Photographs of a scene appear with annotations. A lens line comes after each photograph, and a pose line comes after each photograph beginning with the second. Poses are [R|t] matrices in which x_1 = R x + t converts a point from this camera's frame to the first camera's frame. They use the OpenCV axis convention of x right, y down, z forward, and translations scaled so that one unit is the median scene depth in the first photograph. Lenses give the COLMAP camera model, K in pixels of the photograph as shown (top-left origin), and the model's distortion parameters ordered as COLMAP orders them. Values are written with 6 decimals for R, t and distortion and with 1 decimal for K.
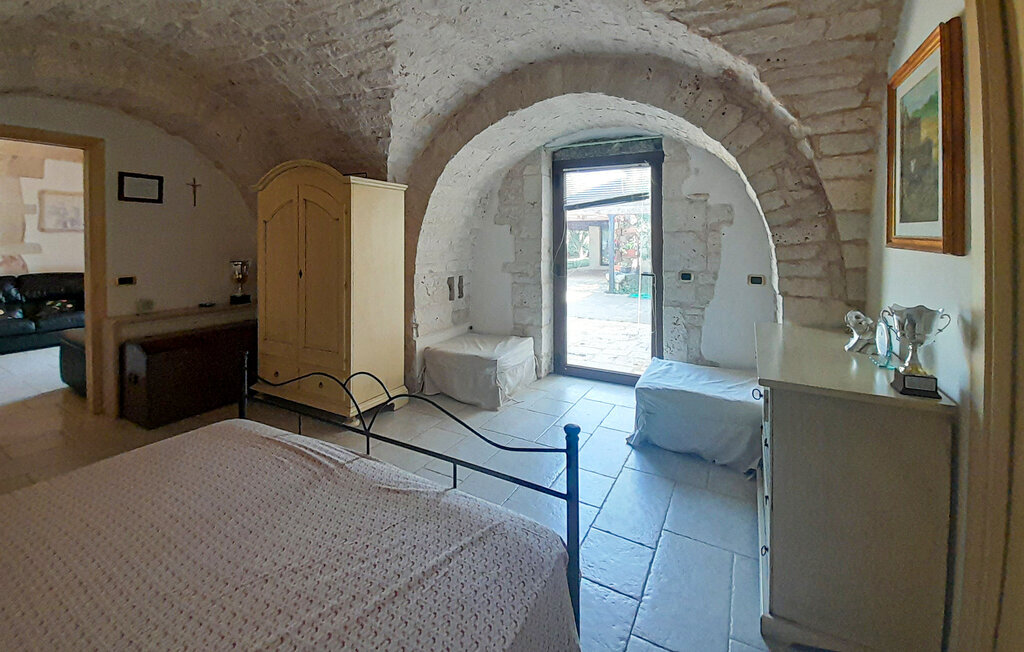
lens RADIAL K [[419.9, 0, 515.0], [0, 419.9, 239.9], [0, 0, 1]] dist [0.000216, 0.000005]
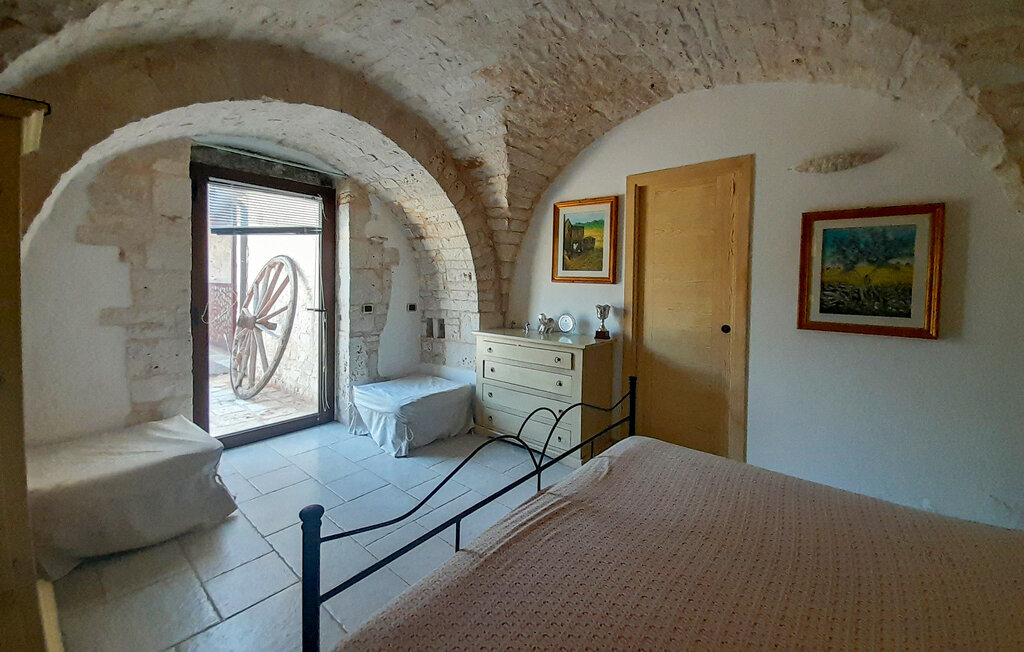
lens RADIAL K [[407.5, 0, 509.6], [0, 407.5, 297.3], [0, 0, 1]] dist [0.000947, -0.008450]
pose [[0.187696, -0.034498, 0.981621, -0.622306], [-0.011408, 0.999239, 0.037299, 0.011316], [-0.982161, -0.018200, 0.187159, 0.434865]]
